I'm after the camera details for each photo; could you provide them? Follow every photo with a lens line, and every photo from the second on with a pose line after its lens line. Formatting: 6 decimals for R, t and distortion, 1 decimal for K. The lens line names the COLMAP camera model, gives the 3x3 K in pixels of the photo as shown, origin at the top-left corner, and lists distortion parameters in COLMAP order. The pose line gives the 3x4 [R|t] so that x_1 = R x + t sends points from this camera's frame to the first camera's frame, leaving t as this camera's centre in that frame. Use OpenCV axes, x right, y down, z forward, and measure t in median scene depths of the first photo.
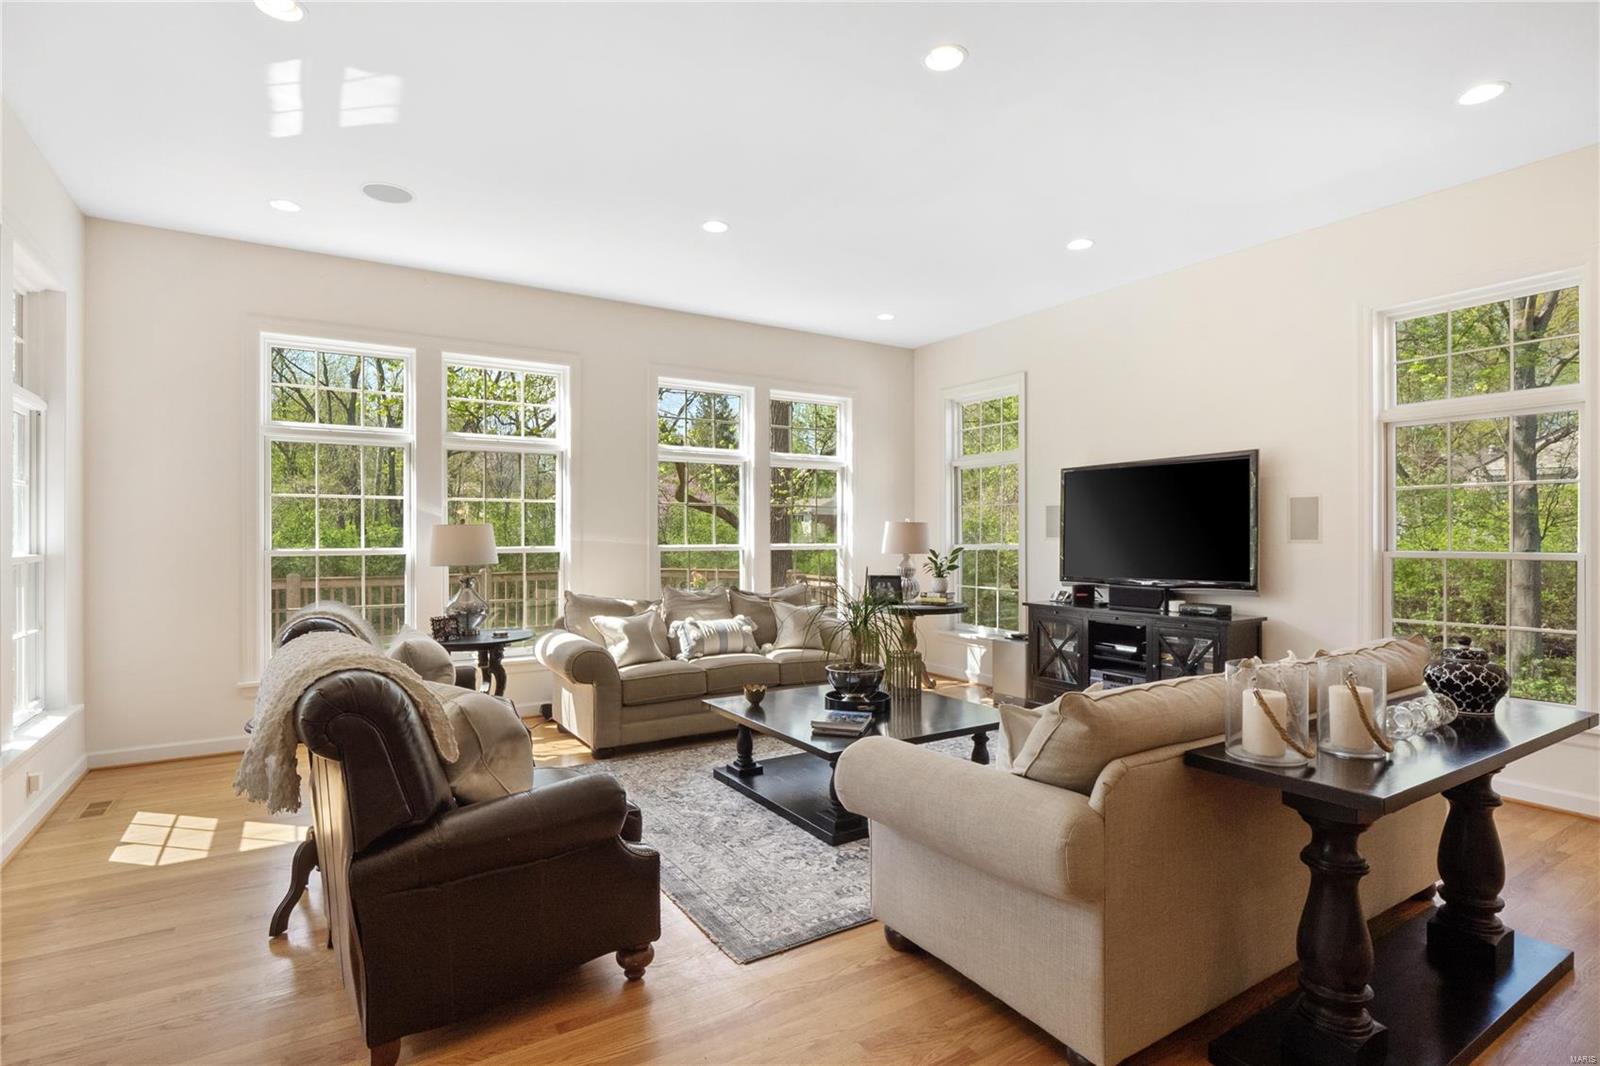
lens RADIAL K [[786.7, 0, 809.3], [0, 786.7, 529.2], [0, 0, 1]] dist [0.004444, -0.002101]
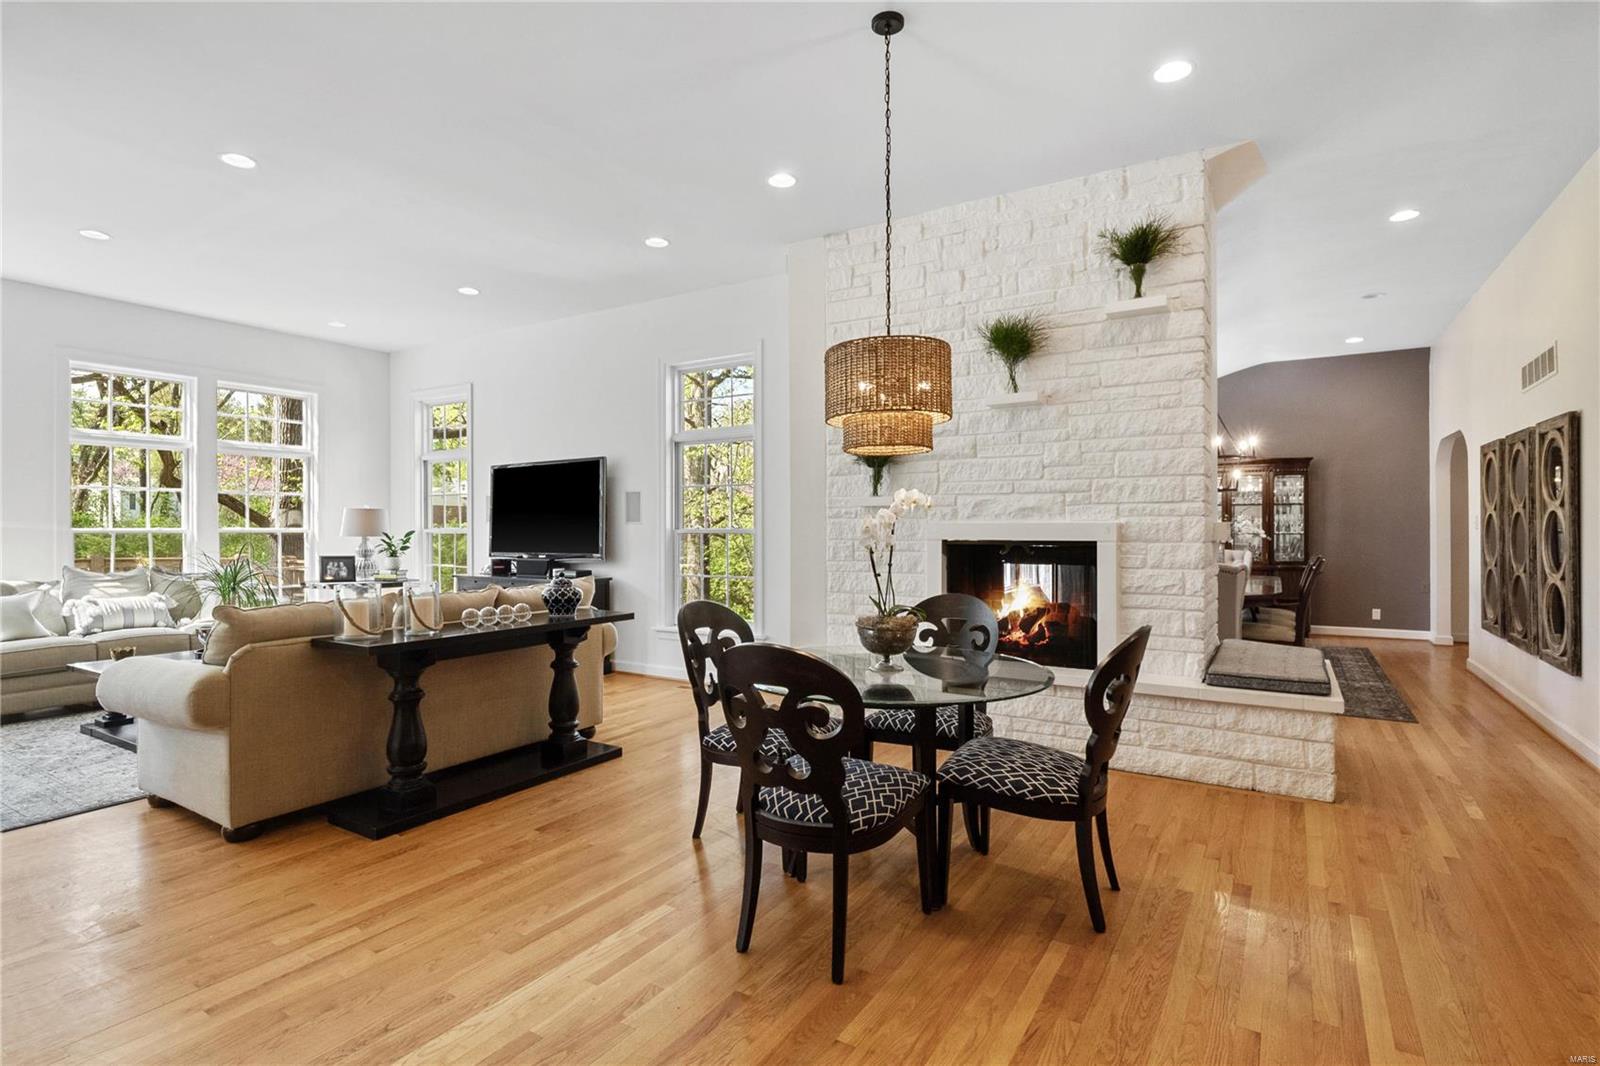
lens RADIAL K [[786.7, 0, 791.2], [0, 786.7, 524.9], [0, 0, 1]] dist [0.004444, -0.002101]
pose [[0.906693, 0.000120, 0.421792, 0.233206], [-0.001835, 0.999992, 0.003659, 0.010626], [-0.421788, -0.004092, 0.906685, -0.319591]]
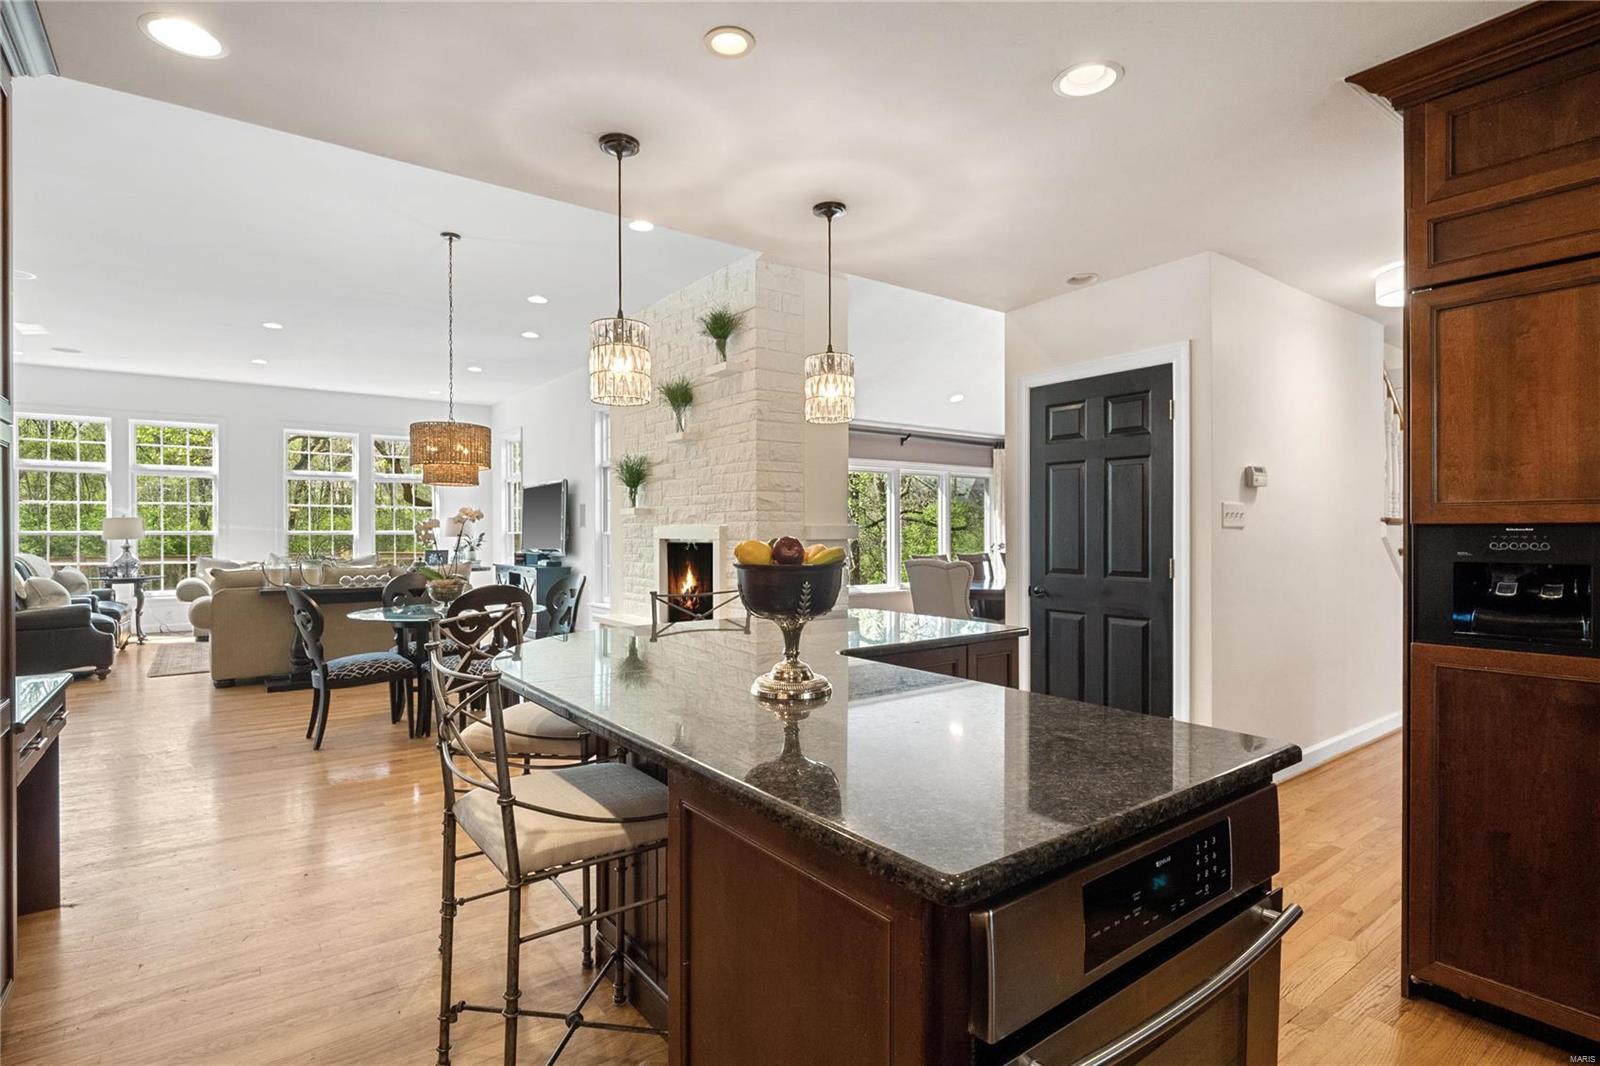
lens RADIAL K [[786.7, 0, 801.4], [0, 786.7, 540.2], [0, 0, 1]] dist [0.004444, -0.002101]
pose [[0.997215, 0.000780, 0.074579, 0.823462], [-0.001785, 0.999908, 0.013414, 0.016569], [-0.074562, -0.013510, 0.997125, -0.790265]]
